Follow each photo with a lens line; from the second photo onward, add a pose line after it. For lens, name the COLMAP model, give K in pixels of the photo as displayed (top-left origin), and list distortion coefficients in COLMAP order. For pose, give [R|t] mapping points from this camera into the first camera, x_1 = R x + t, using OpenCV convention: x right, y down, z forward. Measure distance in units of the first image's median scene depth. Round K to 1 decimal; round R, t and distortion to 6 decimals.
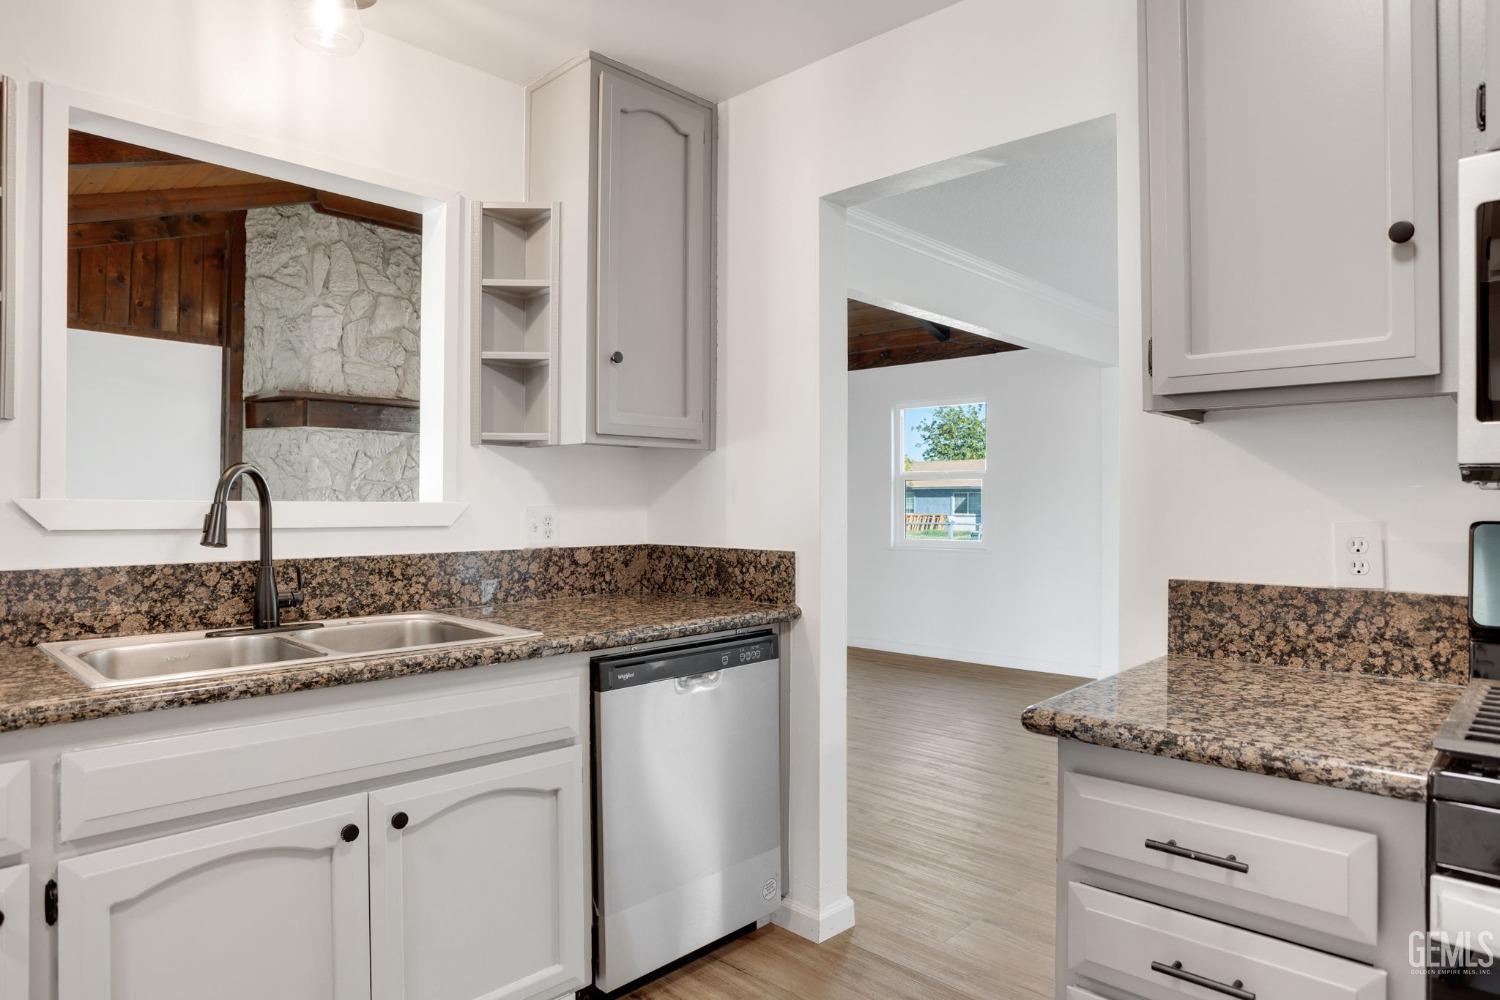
lens RADIAL K [[905.0, 0, 753.7], [0, 905.0, 497.1], [0, 0, 1]] dist [-0.057815, 0.017783]
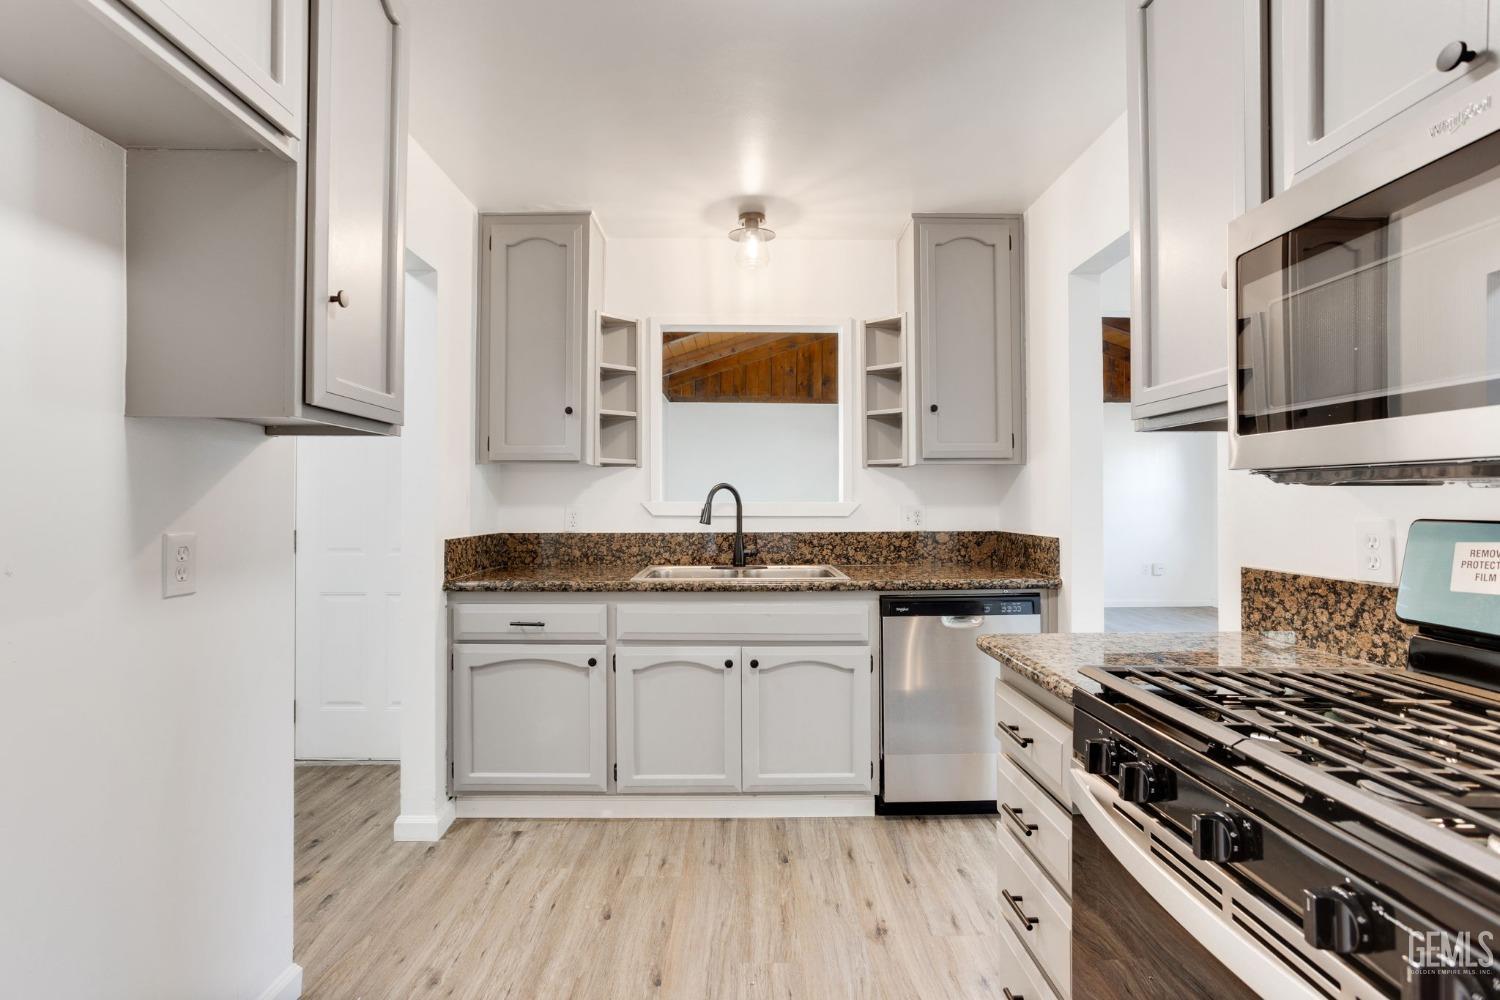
lens RADIAL K [[726.3, 0, 744.2], [0, 726.3, 494.6], [0, 0, 1]] dist [-0.029623, 0.004063]
pose [[0.692046, -0.010895, -0.721771, 0.627288], [0.009828, 0.999936, -0.005672, -0.003598], [0.721786, -0.003168, 0.692109, -0.108673]]
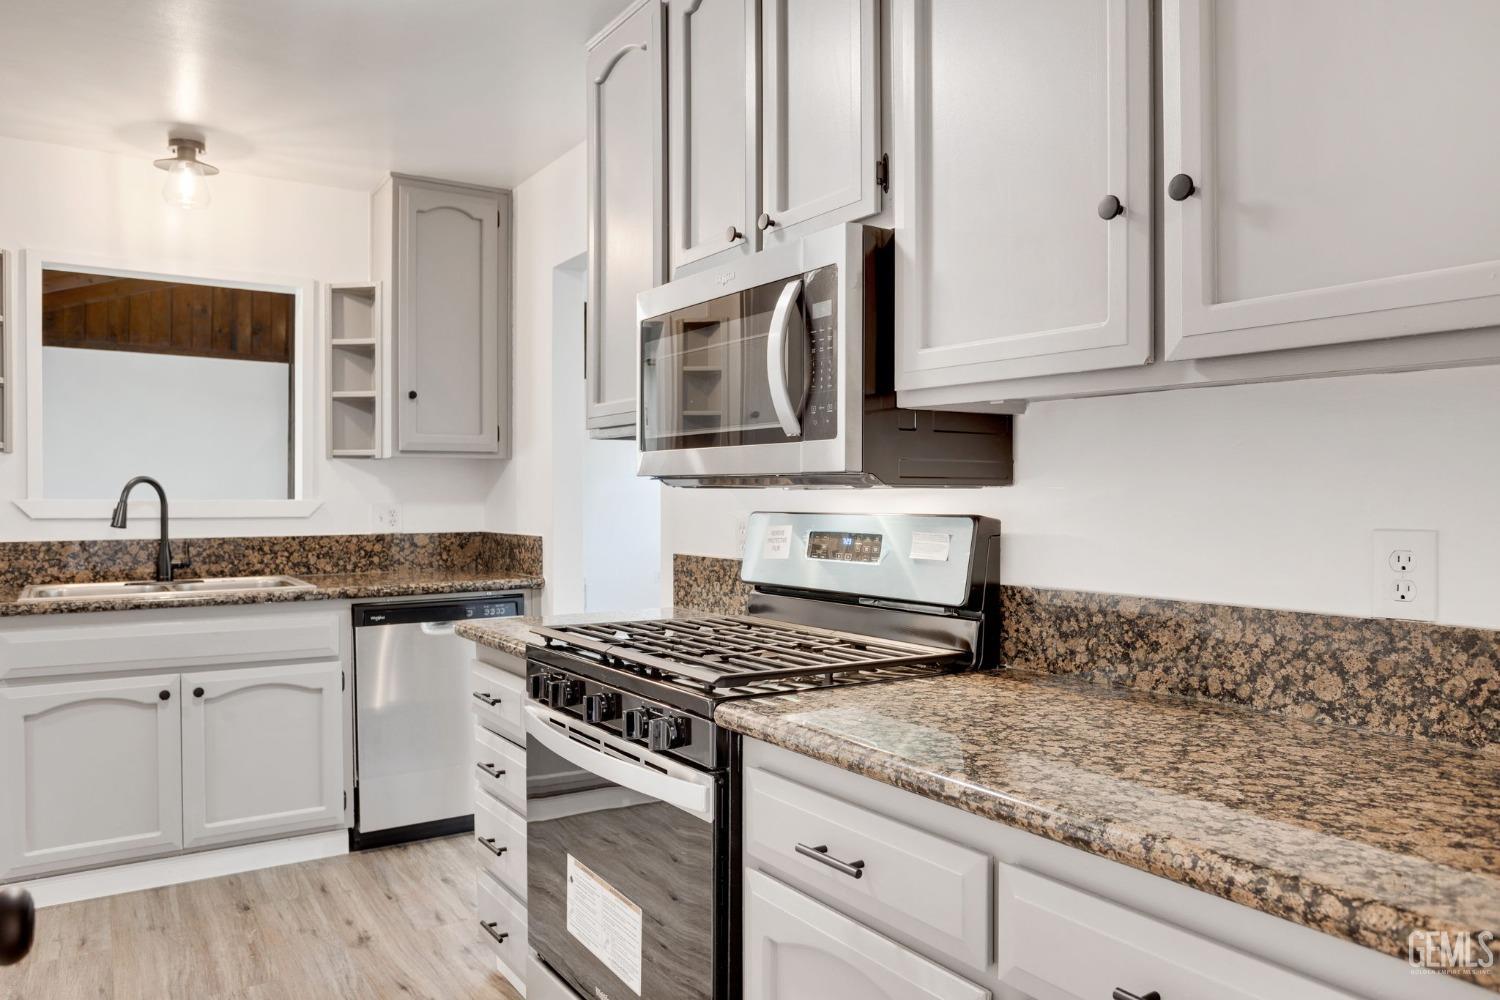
lens RADIAL K [[1053.8, 0, 762.3], [0, 1053.8, 504.7], [0, 0, 1]] dist [-0.064504, 0.037189]
pose [[0.975079, -0.002360, -0.221846, 0.881797], [0.005716, 0.999879, 0.014485, -0.008141], [0.221785, -0.015392, 0.974974, -0.539410]]
